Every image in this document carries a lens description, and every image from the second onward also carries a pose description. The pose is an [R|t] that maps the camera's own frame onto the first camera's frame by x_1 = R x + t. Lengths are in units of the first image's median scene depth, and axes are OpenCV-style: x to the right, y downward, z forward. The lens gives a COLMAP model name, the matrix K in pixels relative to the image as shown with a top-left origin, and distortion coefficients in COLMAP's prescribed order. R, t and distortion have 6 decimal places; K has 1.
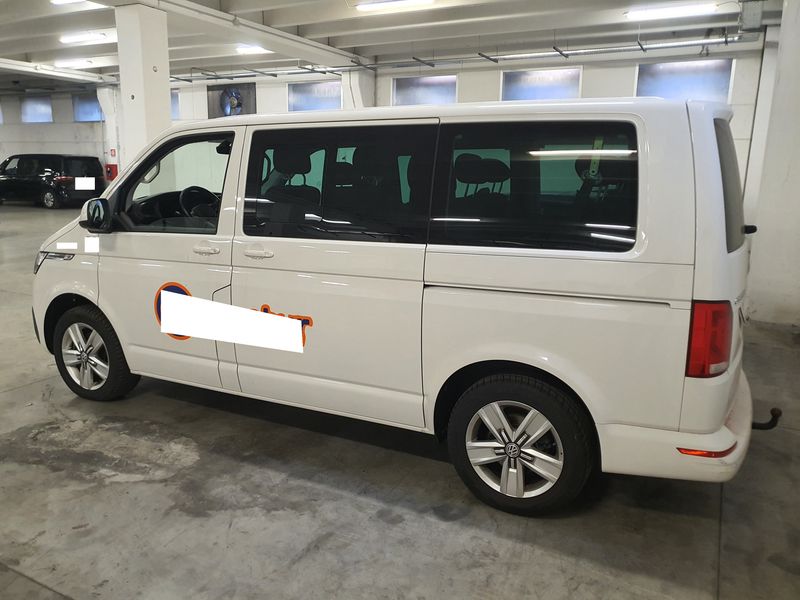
lens RADIAL K [[621.4, 0, 400.0], [0, 621.4, 300.0], [0, 0, 1]] dist [0.006844, 0.006514]
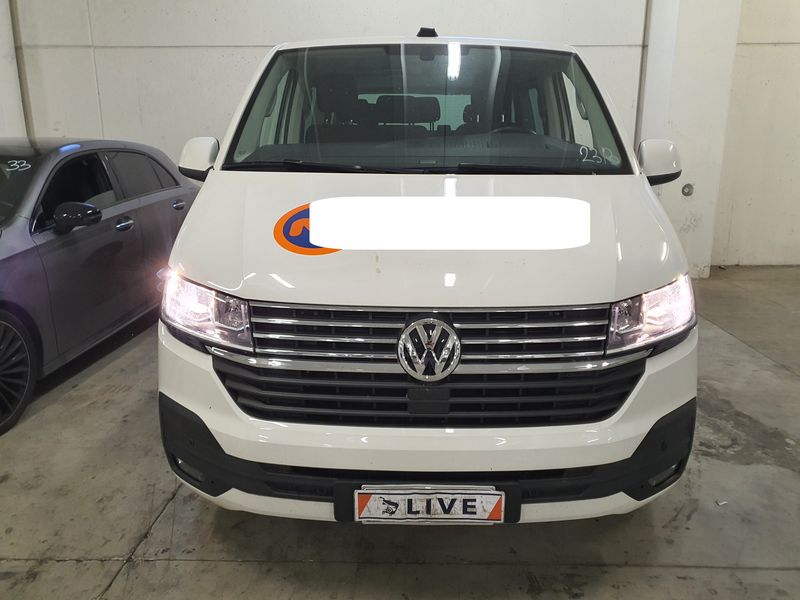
lens RADIAL K [[611.4, 0, 400.0], [0, 611.4, 300.0], [0, 0, 1]] dist [0.034014, 0.003405]
pose [[-0.427959, -0.231399, 0.873674, -1.127401], [0.193224, 0.920894, 0.338554, -0.321943], [-0.882902, 0.313702, -0.349393, 1.709863]]
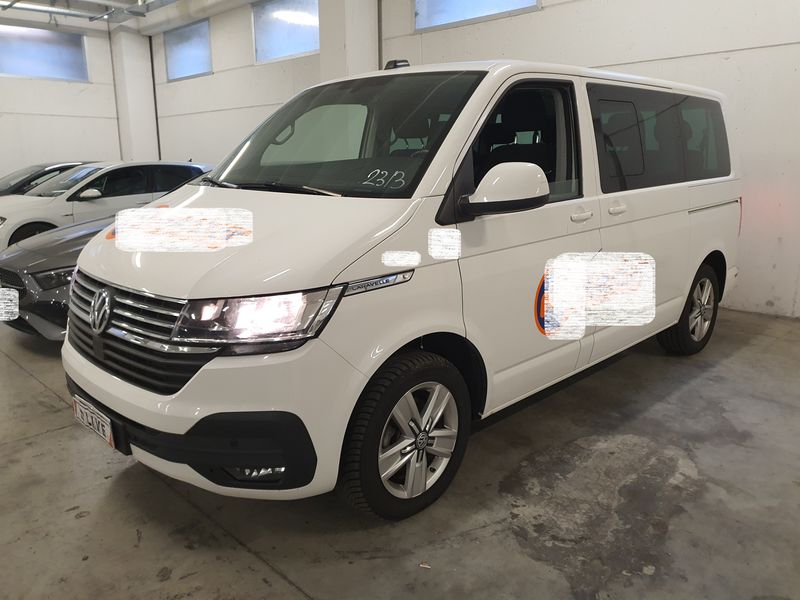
lens RADIAL K [[621.4, 0, 400.0], [0, 621.4, 300.0], [0, 0, 1]] dist [0.006844, 0.006514]
pose [[0.307750, -0.227833, 0.923787, -1.253046], [0.207359, 0.963630, 0.168581, -0.171530], [-0.928597, 0.139675, 0.343800, 0.975949]]
